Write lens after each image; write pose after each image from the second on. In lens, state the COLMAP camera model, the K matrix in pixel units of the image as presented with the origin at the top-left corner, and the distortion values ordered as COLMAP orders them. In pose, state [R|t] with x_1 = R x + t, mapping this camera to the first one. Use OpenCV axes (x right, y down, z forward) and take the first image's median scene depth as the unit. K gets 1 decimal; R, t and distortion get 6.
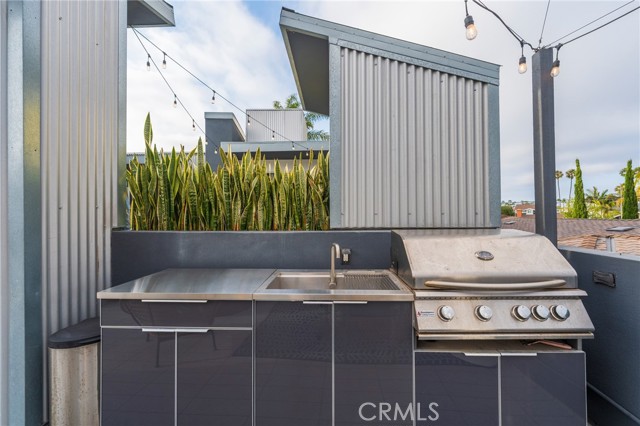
lens RADIAL K [[260.5, 0, 318.7], [0, 260.5, 212.0], [0, 0, 1]] dist [-0.000101, 0.000279]
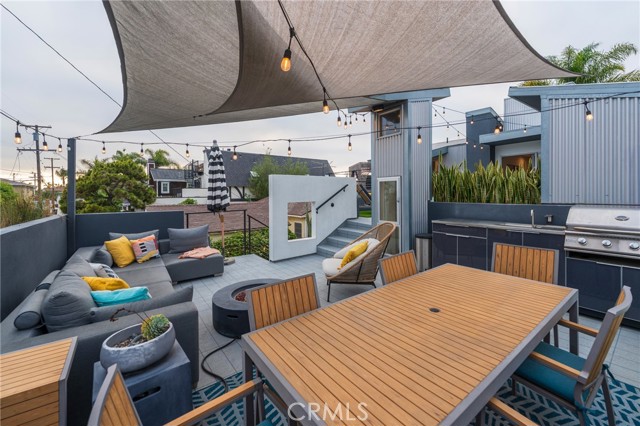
lens RADIAL K [[260.5, 0, 323.7], [0, 260.5, 195.8], [0, 0, 1]] dist [-0.000101, 0.000279]
pose [[0.615279, 0.007767, -0.788271, 0.515870], [0.011940, 0.999745, 0.019170, -0.038862], [0.788219, -0.021207, 0.615029, -1.228673]]
